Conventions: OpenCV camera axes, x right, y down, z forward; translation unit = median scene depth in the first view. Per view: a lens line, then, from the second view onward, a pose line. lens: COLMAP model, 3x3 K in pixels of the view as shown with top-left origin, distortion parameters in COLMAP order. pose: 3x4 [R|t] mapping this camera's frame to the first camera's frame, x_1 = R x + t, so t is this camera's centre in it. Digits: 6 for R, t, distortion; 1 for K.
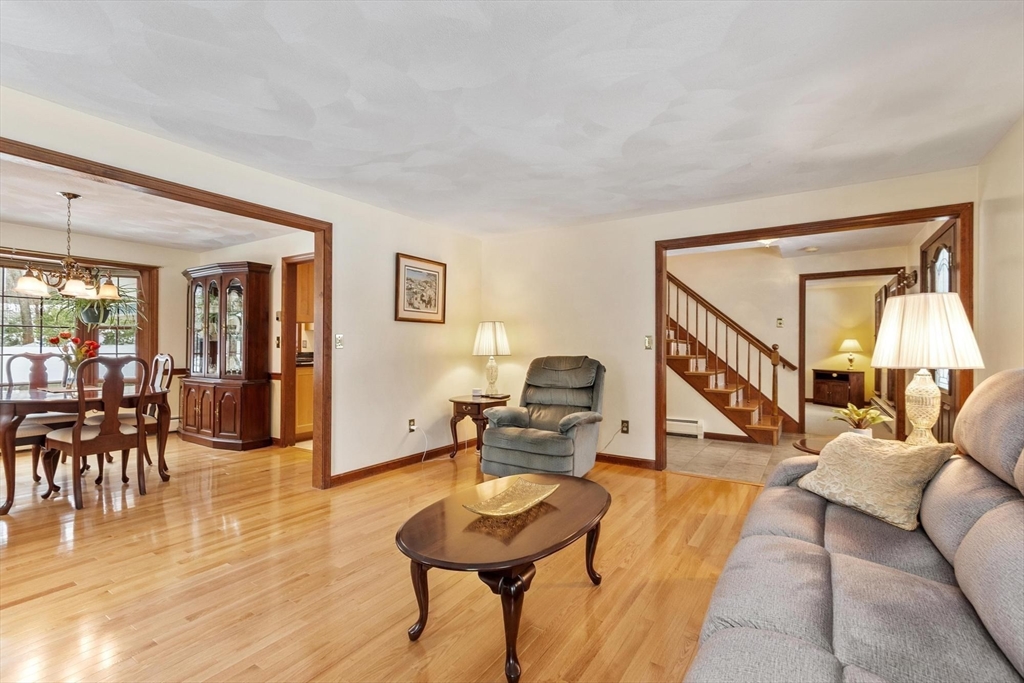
lens RADIAL K [[456.3, 0, 508.1], [0, 456.3, 345.3], [0, 0, 1]] dist [-0.002086, -0.000247]
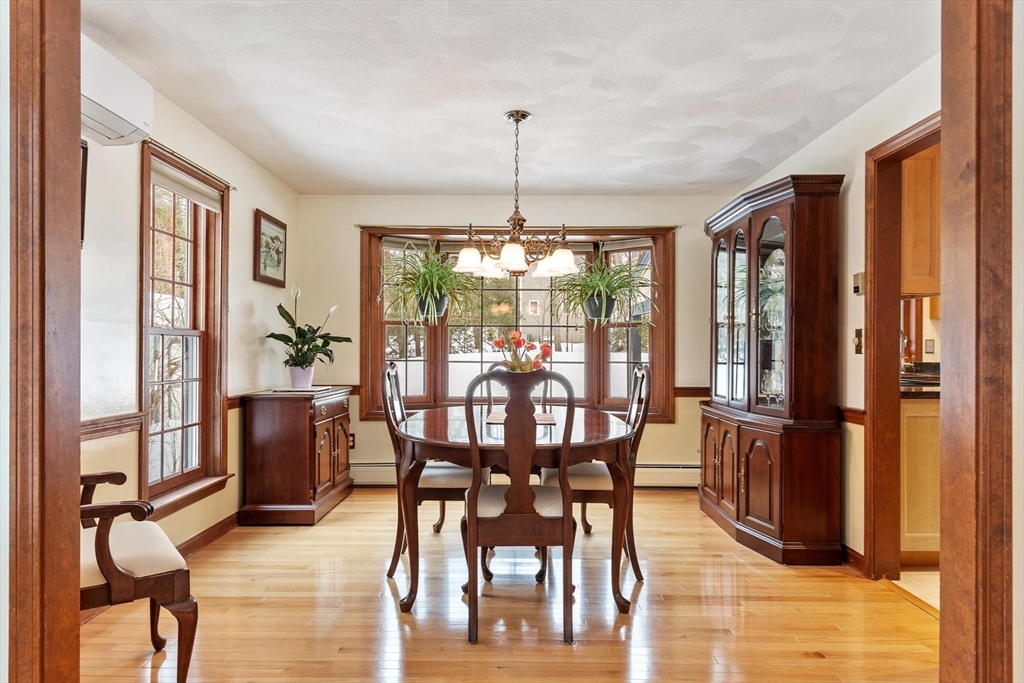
lens RADIAL K [[628.8, 0, 508.8], [0, 628.8, 348.6], [0, 0, 1]] dist [0.007009, -0.000274]
pose [[0.525497, -0.005106, -0.850780, -0.154034], [0.003203, 0.999987, -0.004023, 0.001932], [0.850790, -0.000611, 0.525506, 0.375292]]
